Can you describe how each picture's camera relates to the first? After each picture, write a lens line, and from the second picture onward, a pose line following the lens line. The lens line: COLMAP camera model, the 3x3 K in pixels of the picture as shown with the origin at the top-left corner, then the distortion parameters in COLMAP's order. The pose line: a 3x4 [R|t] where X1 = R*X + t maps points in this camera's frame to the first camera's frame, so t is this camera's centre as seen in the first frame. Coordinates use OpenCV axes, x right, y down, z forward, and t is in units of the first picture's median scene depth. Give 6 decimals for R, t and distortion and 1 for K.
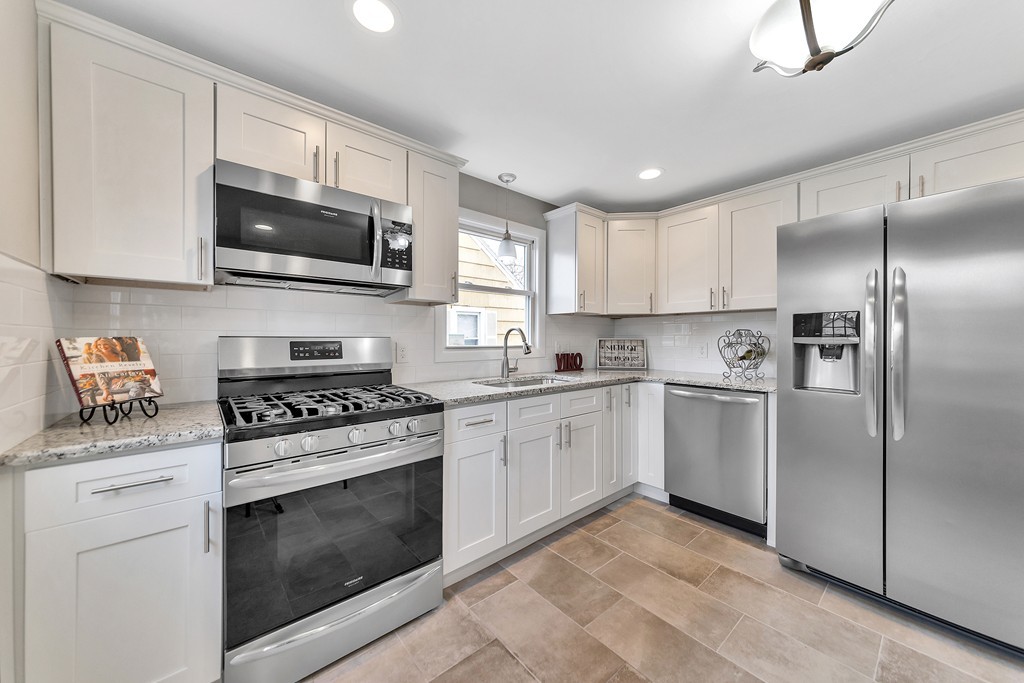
lens RADIAL K [[364.4, 0, 514.4], [0, 364.4, 334.6], [0, 0, 1]] dist [-0.000434, 0.000828]
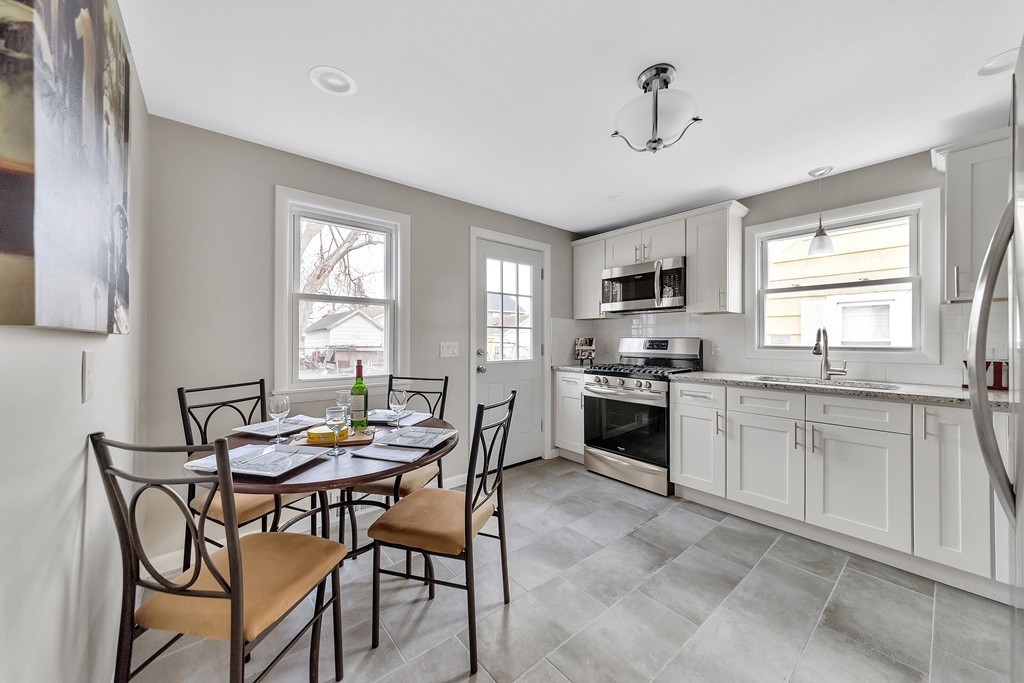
lens RADIAL K [[367.5, 0, 511.6], [0, 367.5, 339.4], [0, 0, 1]] dist [-0.000274, 0.000028]
pose [[-0.000828, 0.000258, -1.000000, 1.480810], [0.008447, 0.999964, 0.000251, 0.009455], [0.999964, -0.008447, -0.000830, 0.288271]]
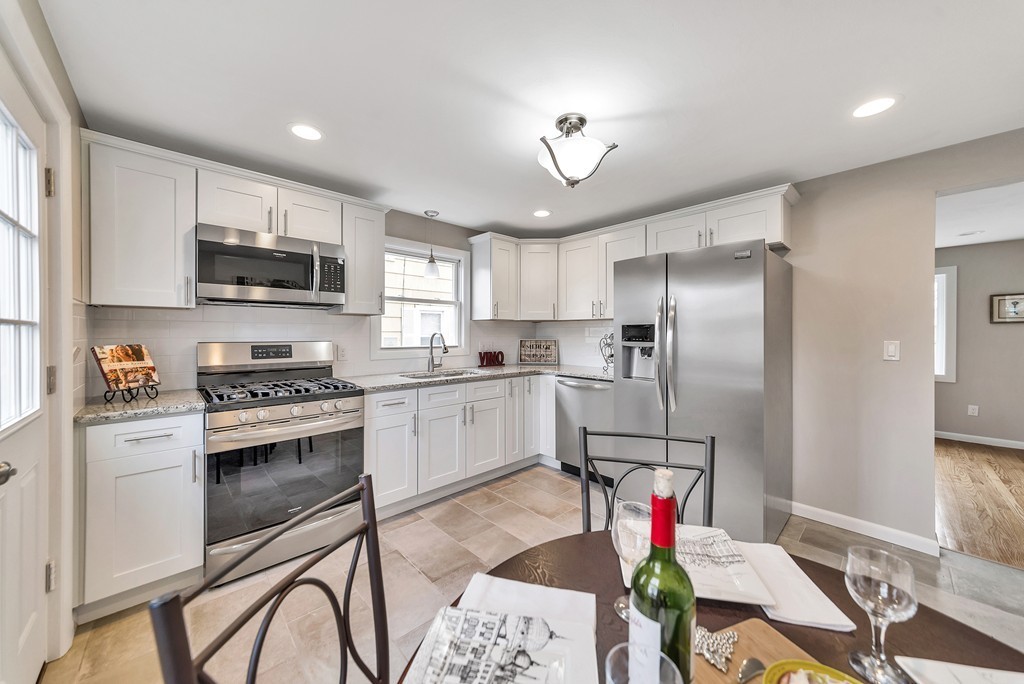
lens RADIAL K [[364.4, 0, 509.7], [0, 364.4, 331.0], [0, 0, 1]] dist [-0.000434, 0.000828]
pose [[0.998873, 0.000023, 0.047465, 0.296694], [-0.000138, 0.999997, 0.002400, -0.040929], [-0.047465, -0.002404, 0.998870, -0.426173]]
